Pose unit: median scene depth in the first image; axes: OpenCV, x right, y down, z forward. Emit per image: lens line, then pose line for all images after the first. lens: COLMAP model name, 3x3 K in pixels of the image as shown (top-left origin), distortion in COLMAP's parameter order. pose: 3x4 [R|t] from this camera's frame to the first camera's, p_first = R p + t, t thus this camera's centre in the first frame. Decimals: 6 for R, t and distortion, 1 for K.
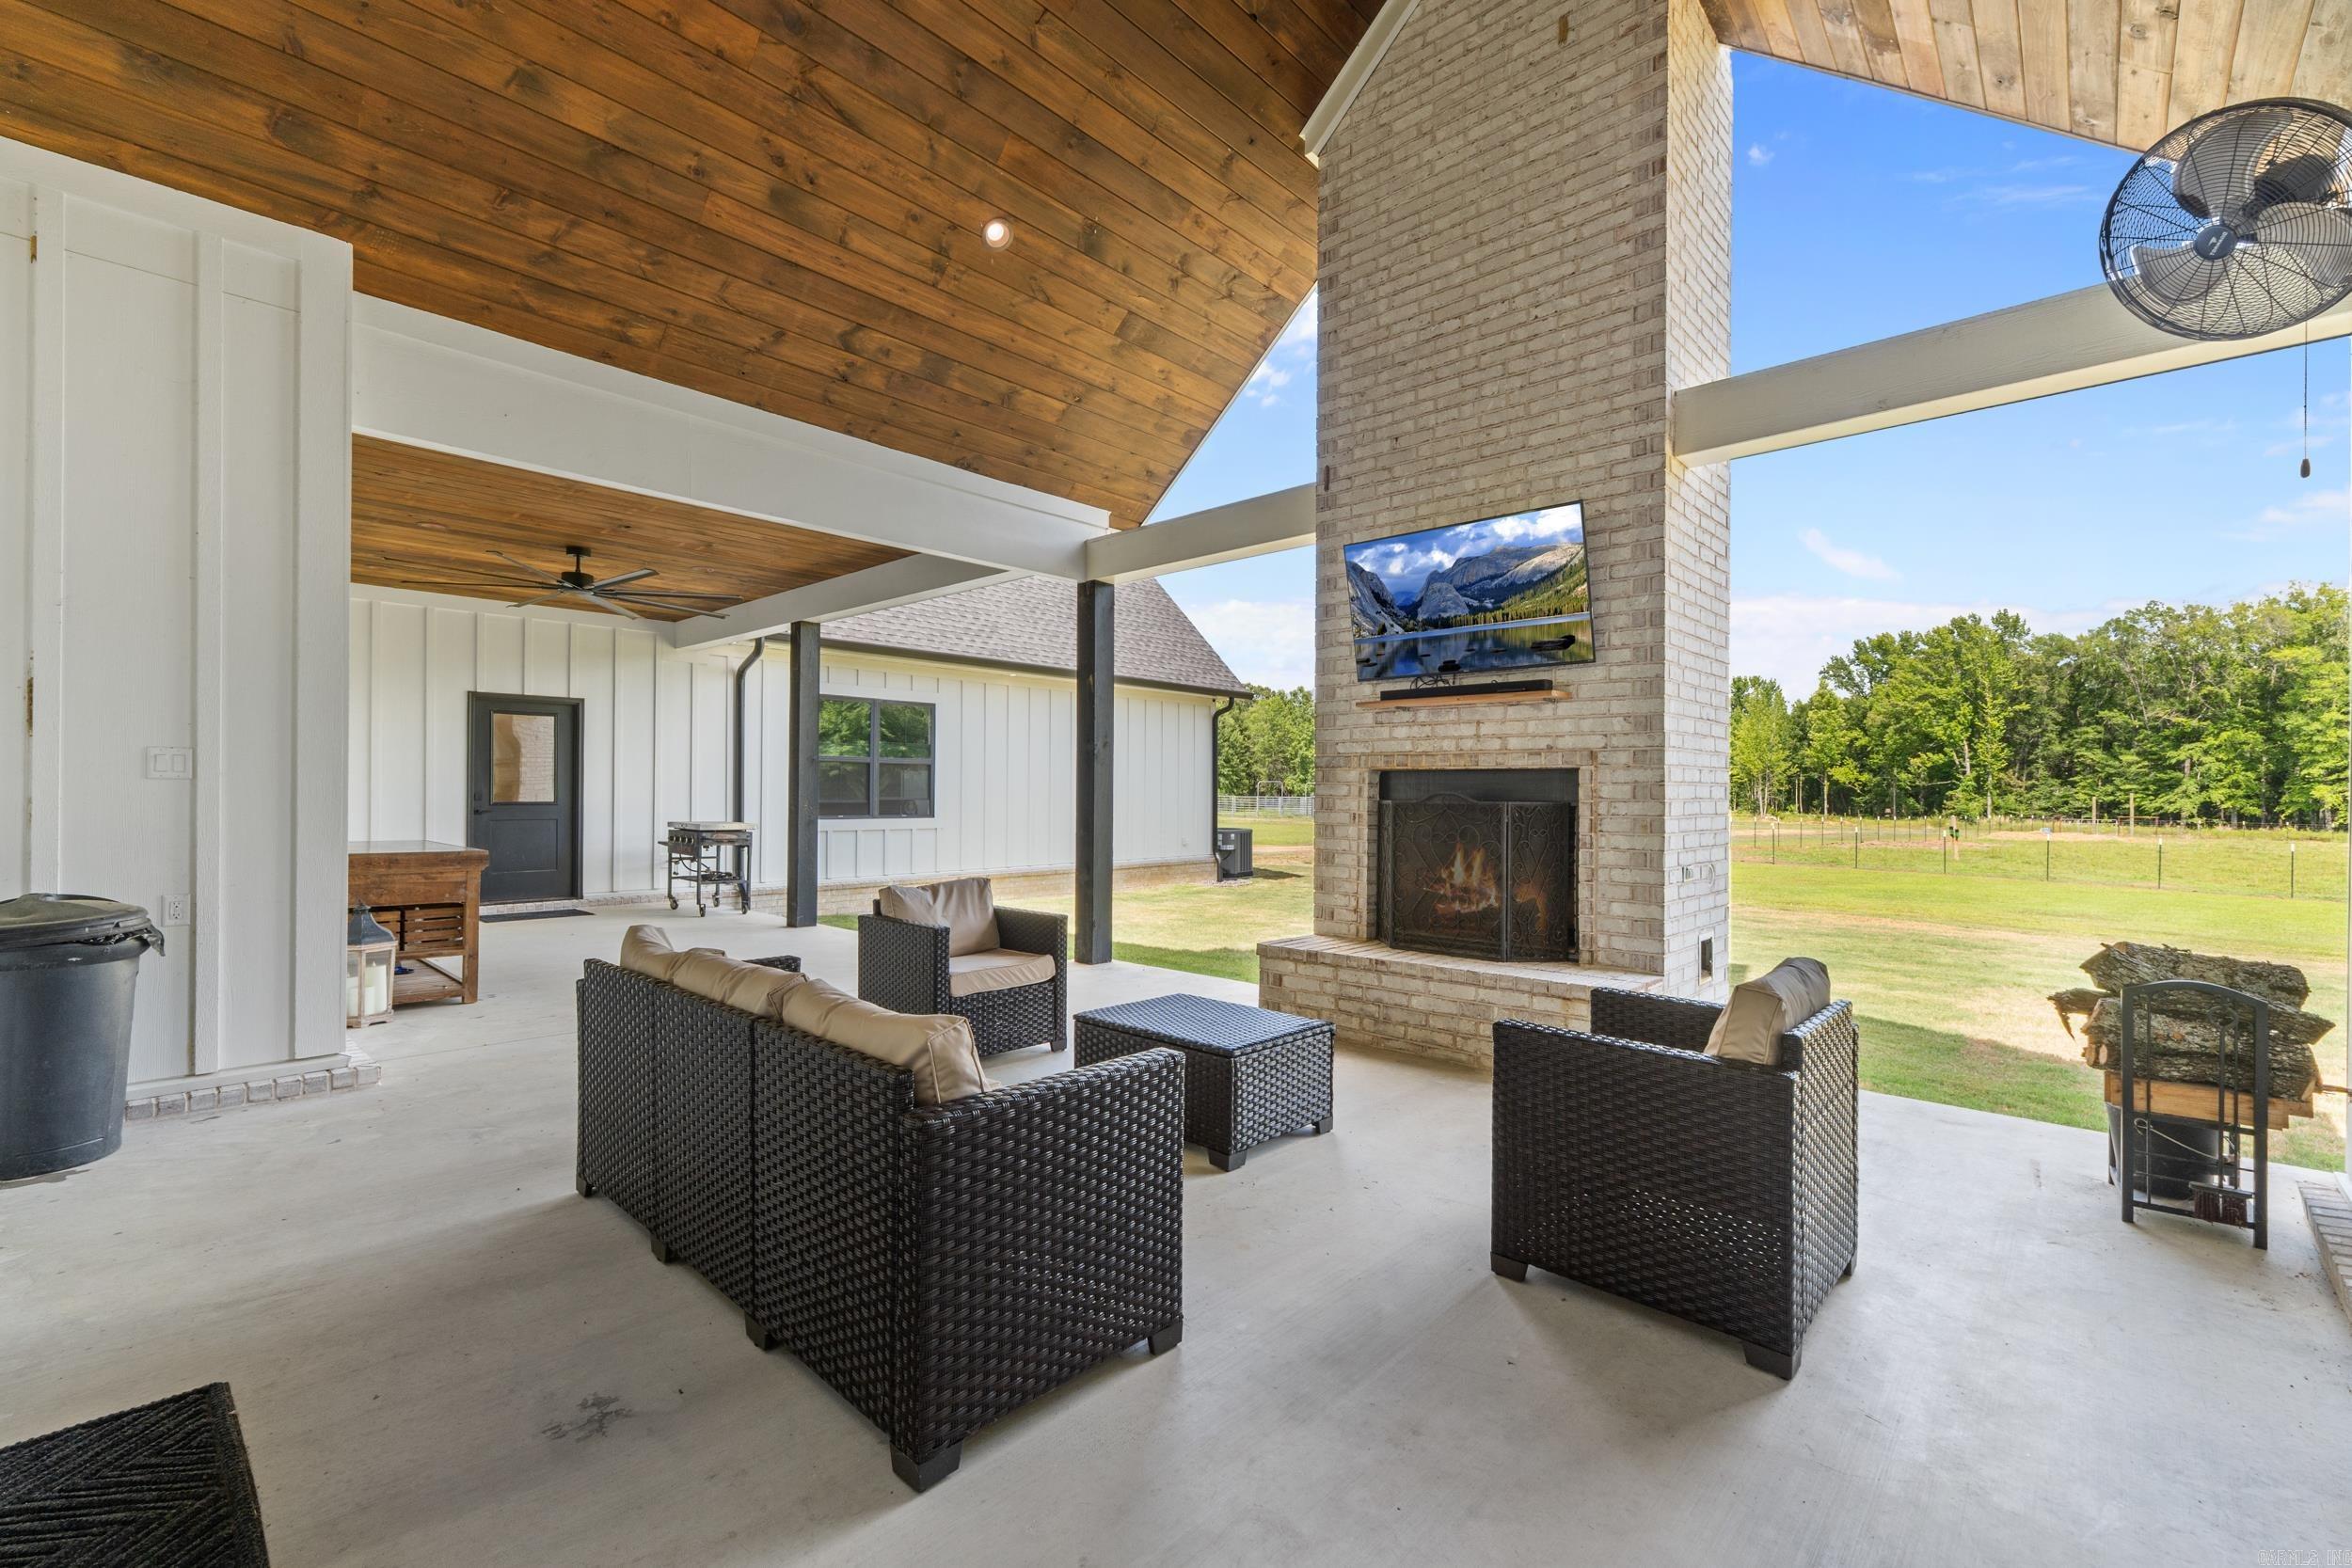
lens RADIAL K [[998.2, 0, 1170.9], [0, 998.2, 775.4], [0, 0, 1]] dist [0.021821, 0.000048]
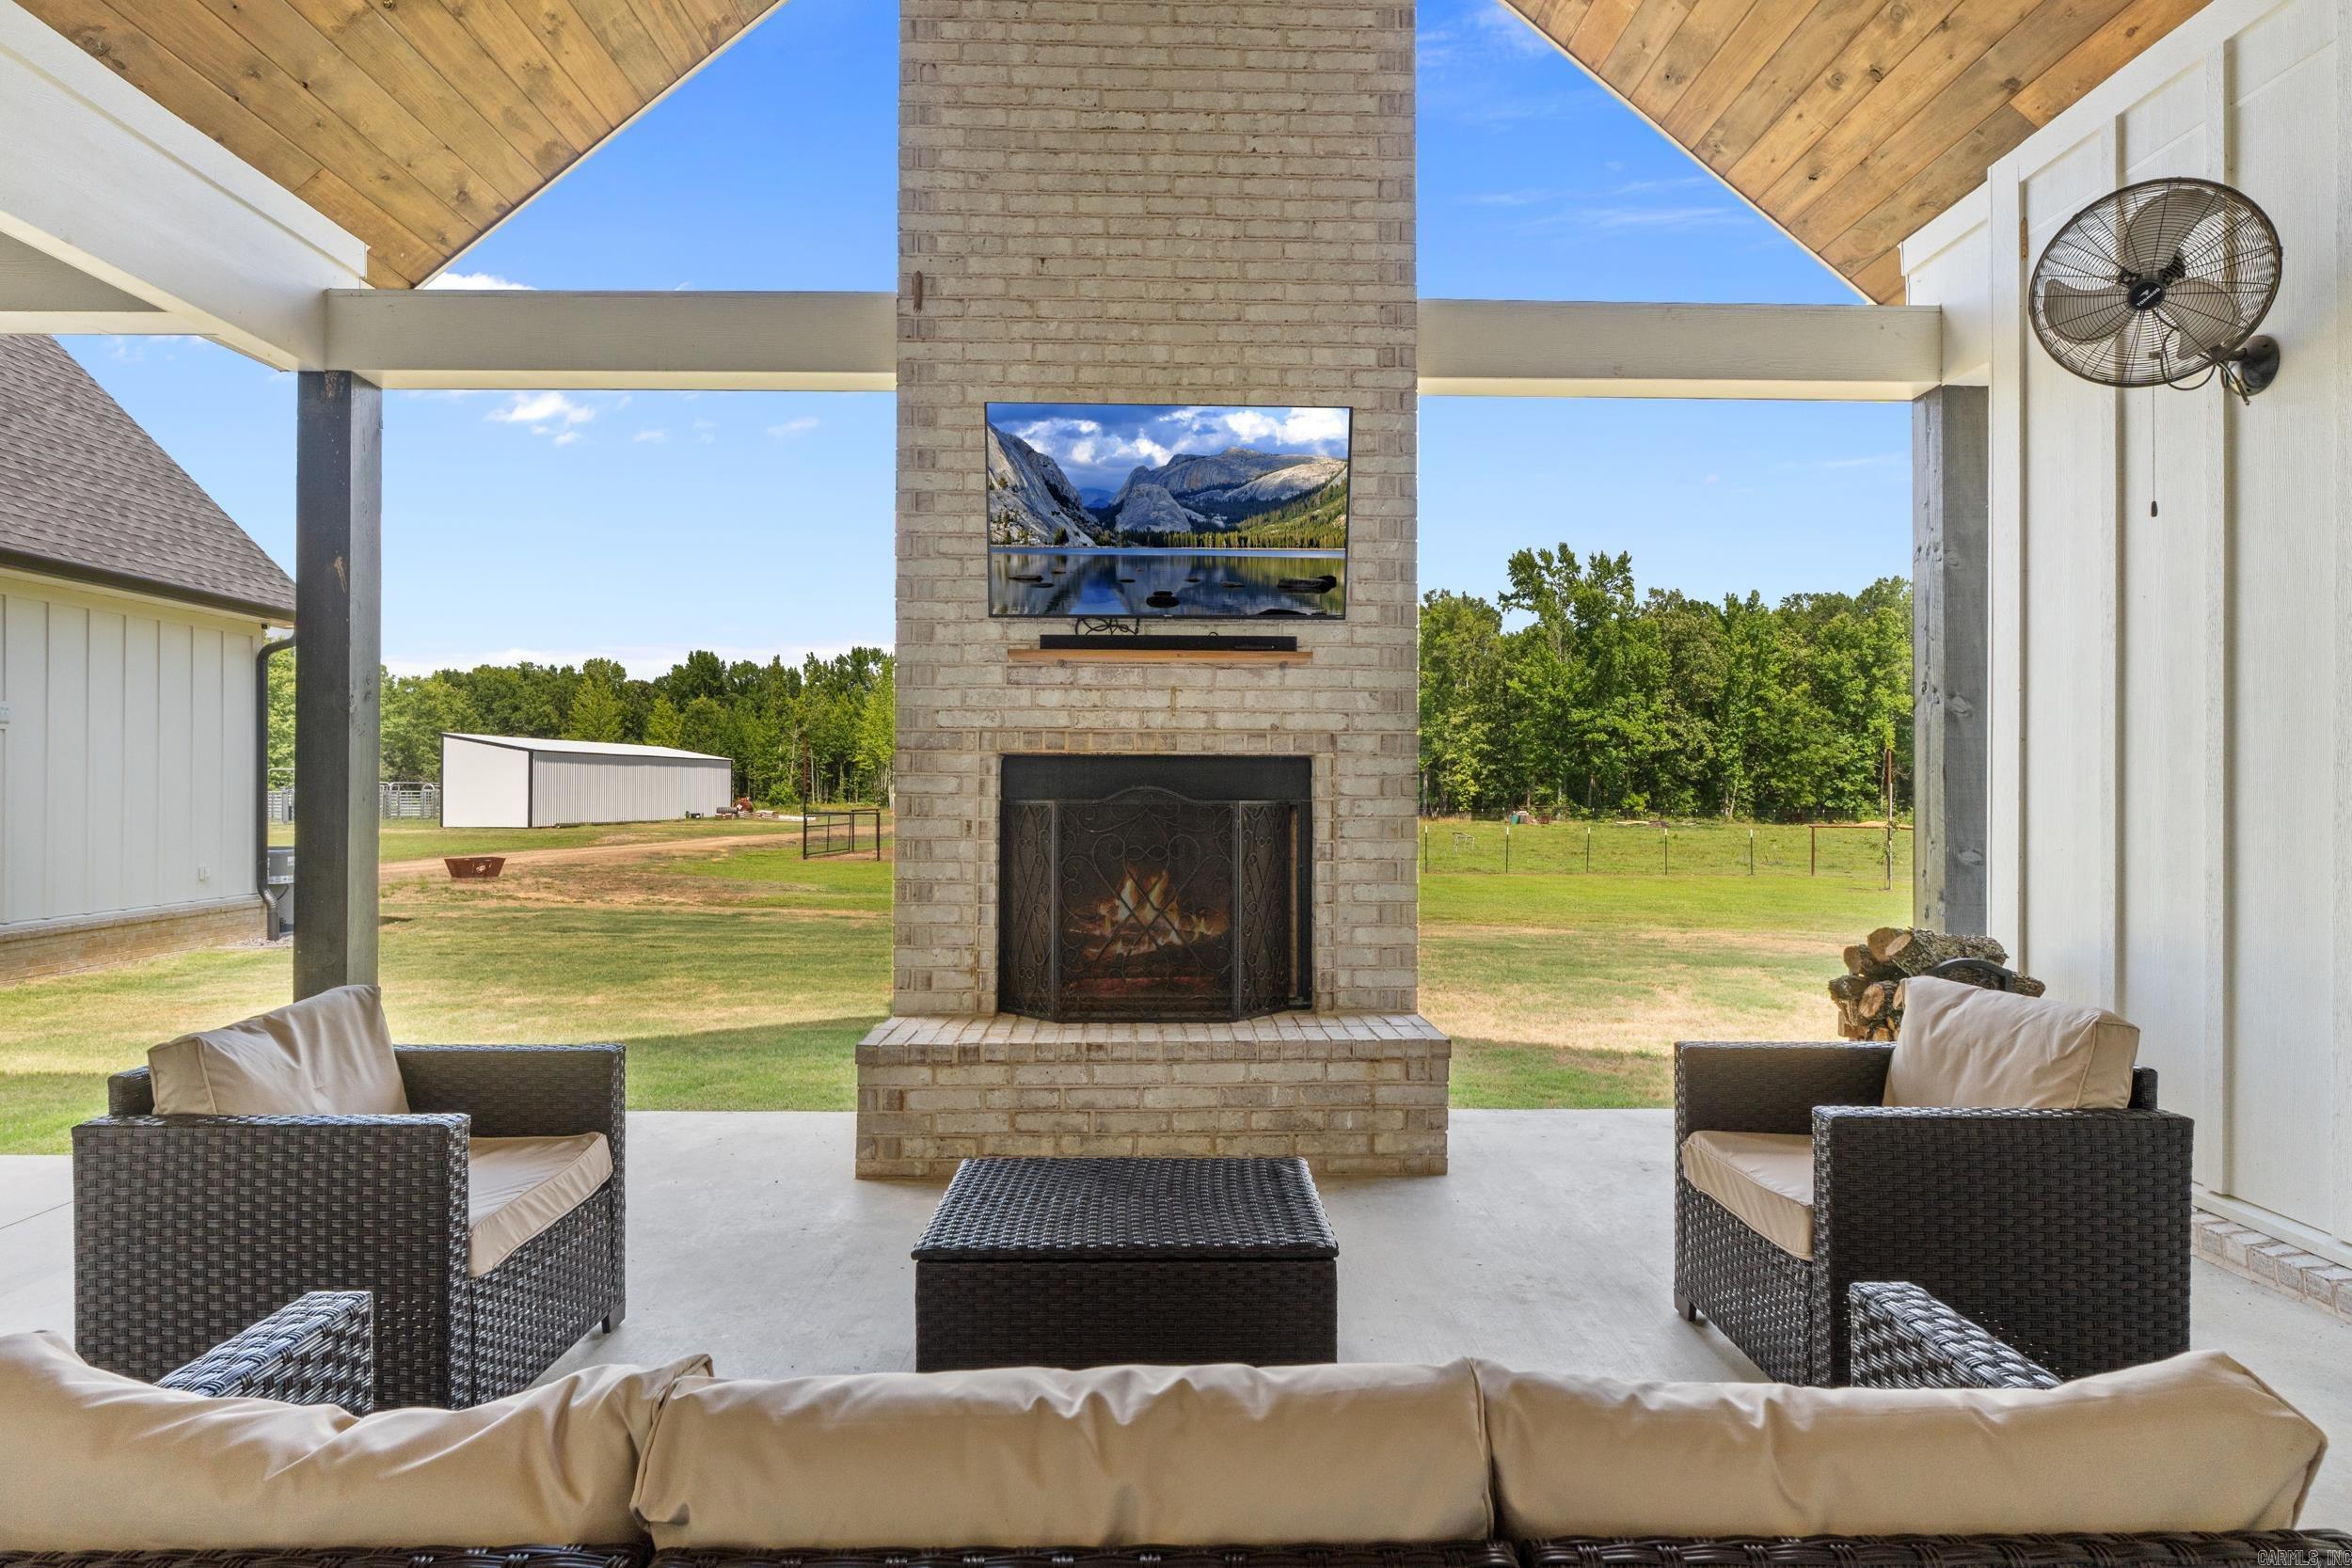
lens RADIAL K [[1284.9, 0, 1179.4], [0, 1284.9, 765.3], [0, 0, 1]] dist [-0.002504, -0.000378]
pose [[0.717951, 0.007506, 0.696053, -0.291829], [-0.009979, 0.999950, -0.000489, 0.001296], [-0.696022, -0.006595, 0.717991, 0.305325]]
